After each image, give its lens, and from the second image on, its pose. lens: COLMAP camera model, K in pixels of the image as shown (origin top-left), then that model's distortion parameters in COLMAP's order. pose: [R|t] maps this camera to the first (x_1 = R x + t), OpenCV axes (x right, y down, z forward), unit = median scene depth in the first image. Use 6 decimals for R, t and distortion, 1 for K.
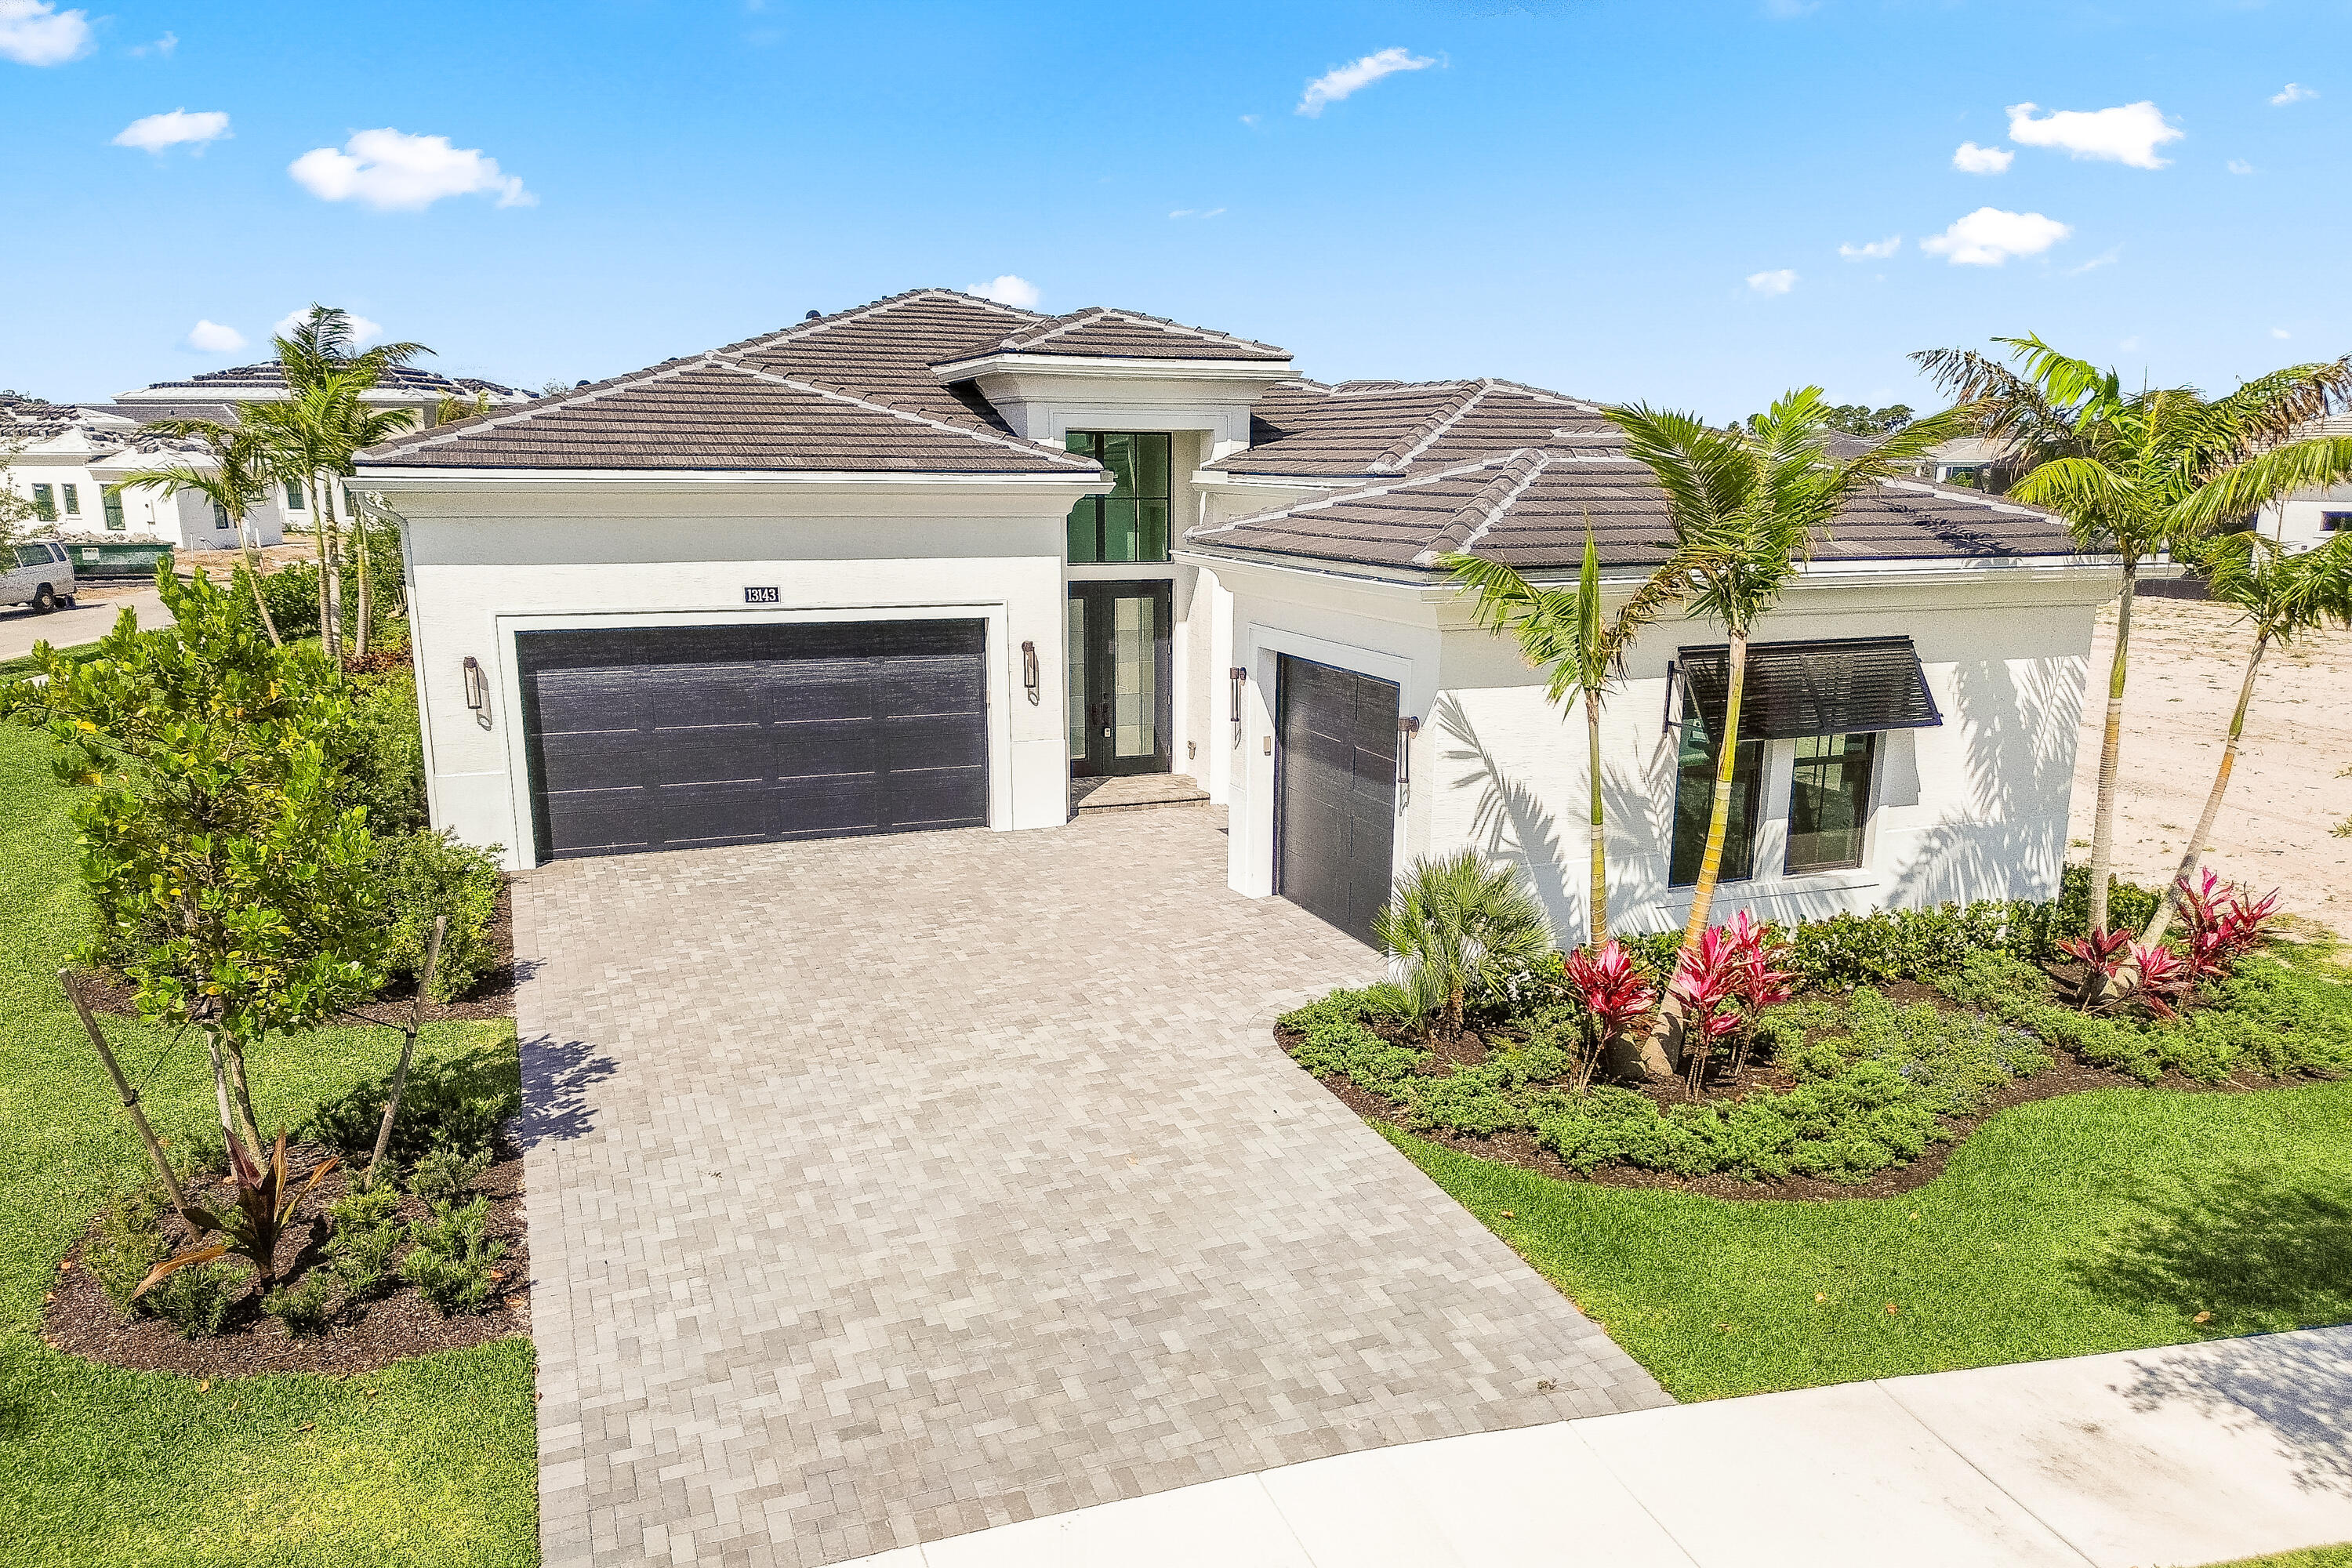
lens RADIAL K [[1673.4, 0, 1183.5], [0, 1673.4, 892.7], [0, 0, 1]] dist [0.046623, -0.038132]
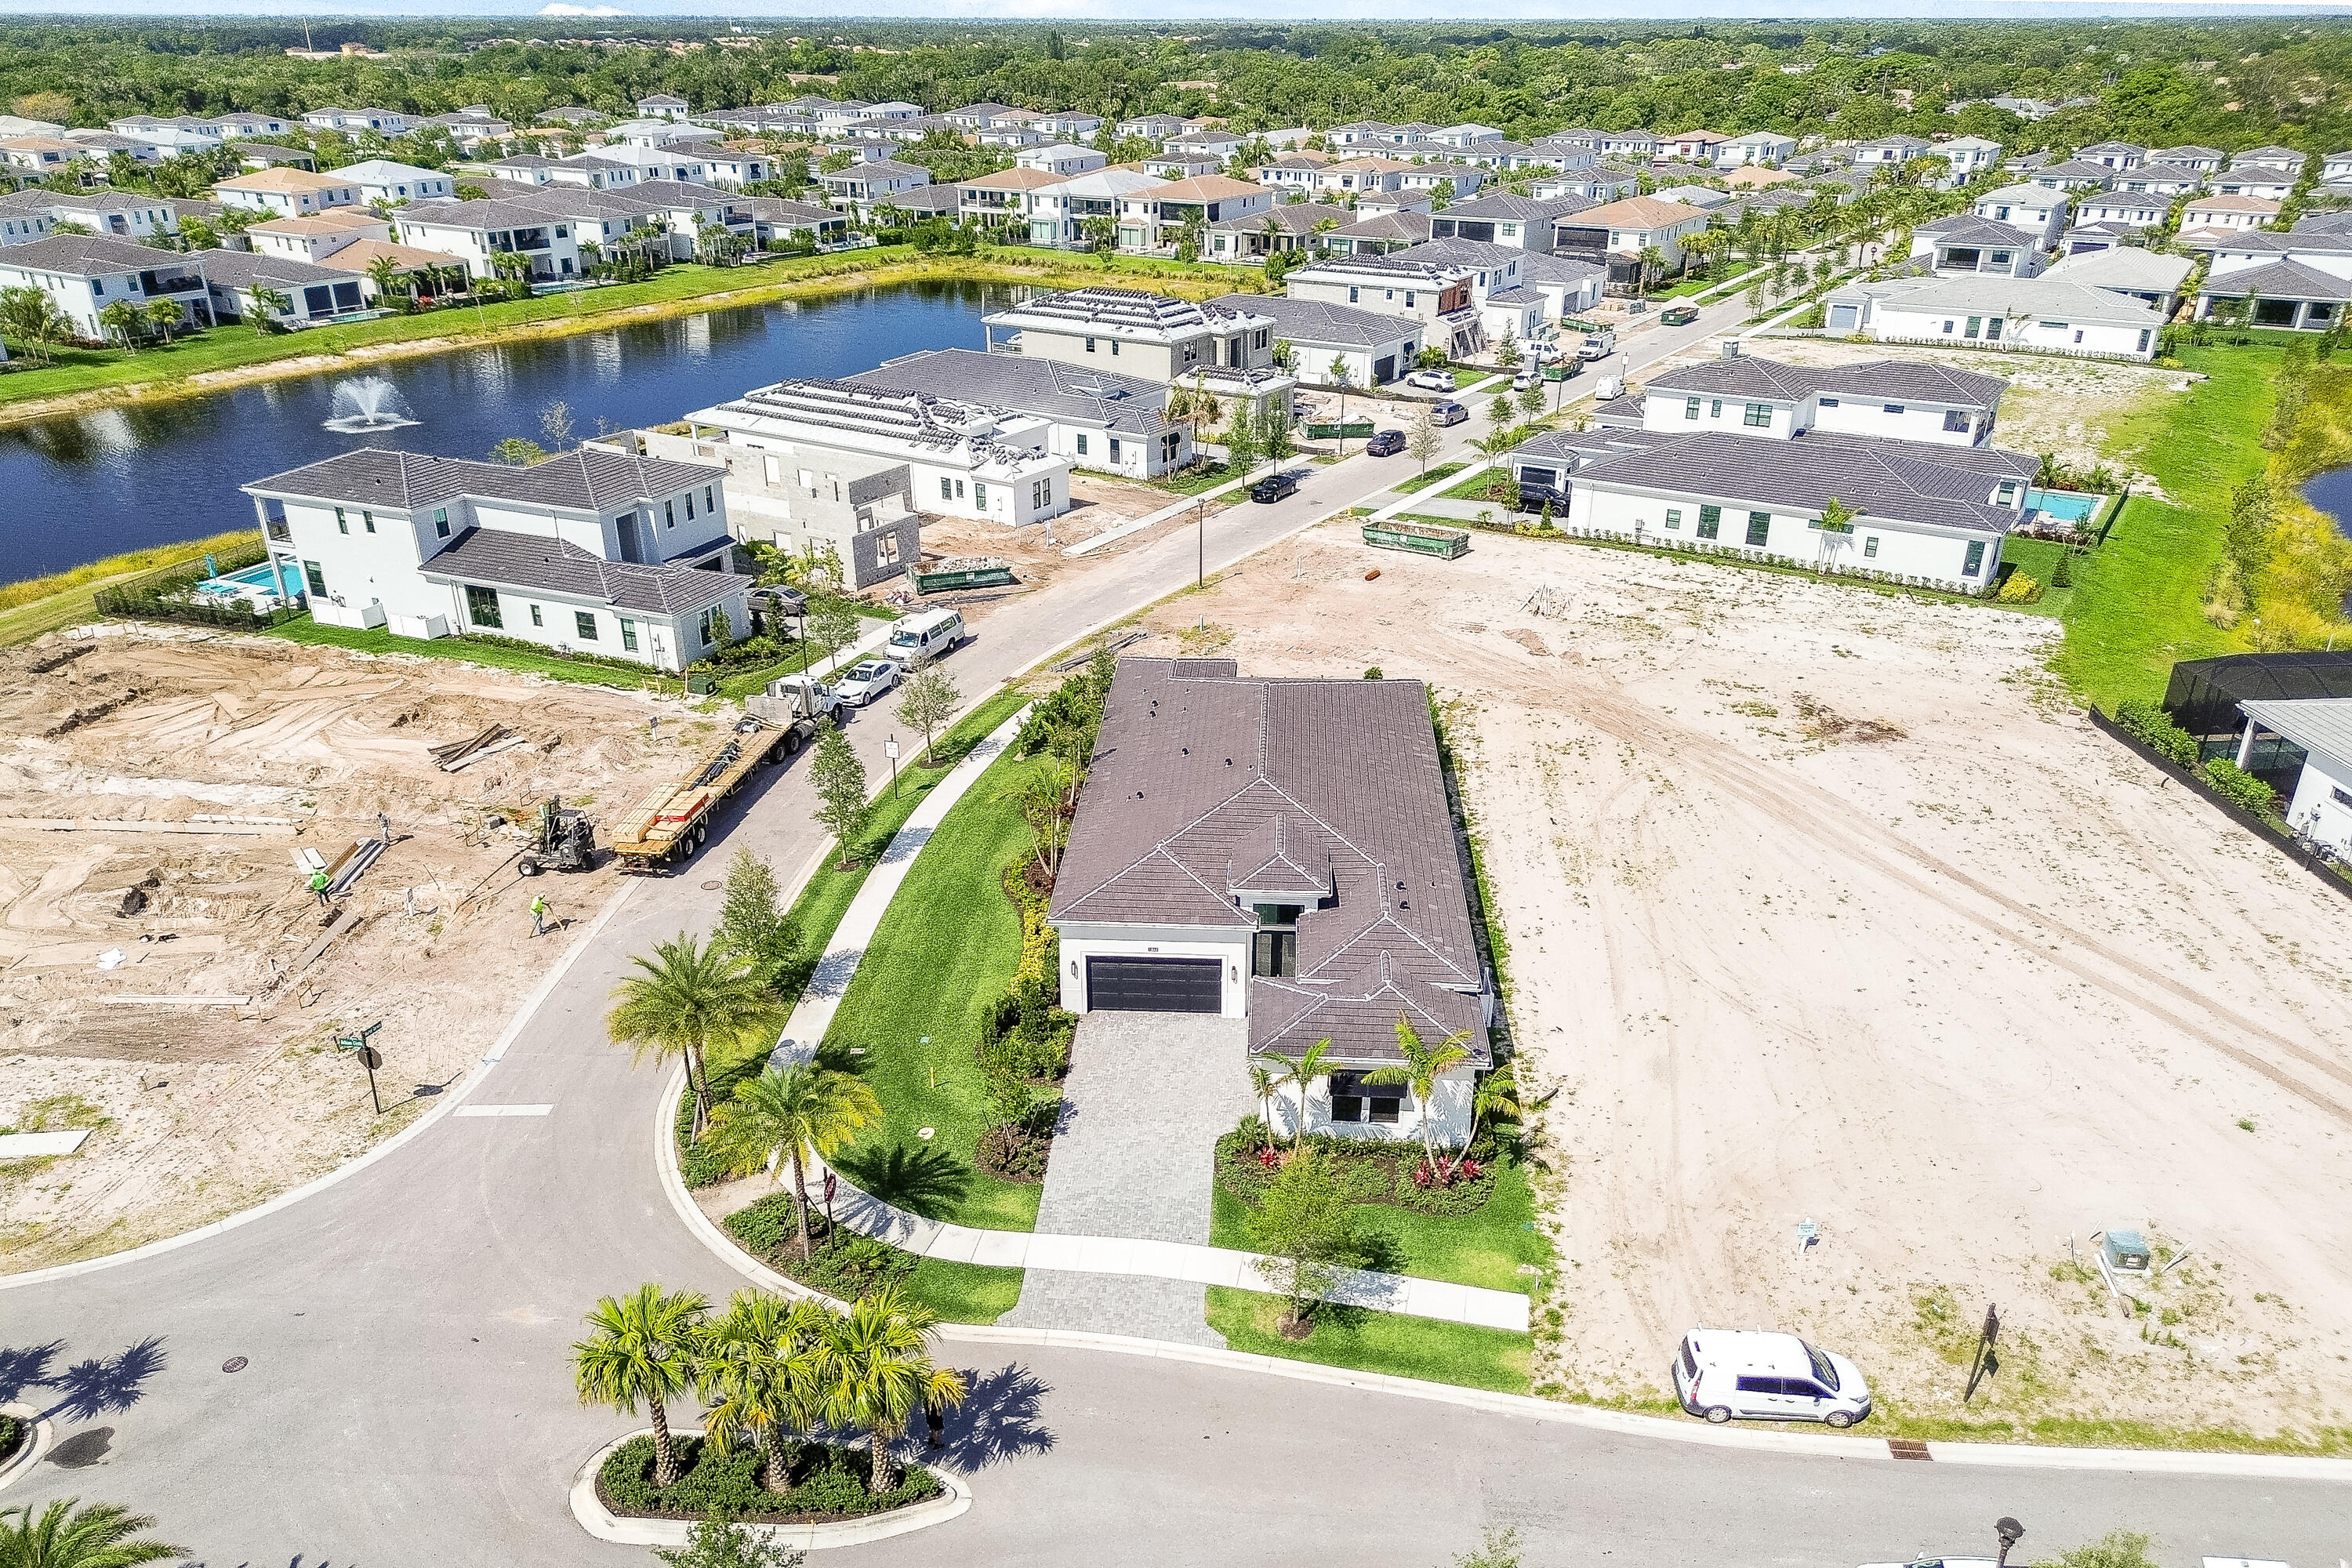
lens RADIAL K [[1673.4, 0, 1183.5], [0, 1673.4, 892.7], [0, 0, 1]] dist [0.046623, -0.038132]
pose [[0.905714, 0.192101, -0.377862, 1.381750], [-0.104823, 0.965231, 0.239459, -1.447134], [0.410724, -0.177272, 0.894360, -2.573770]]
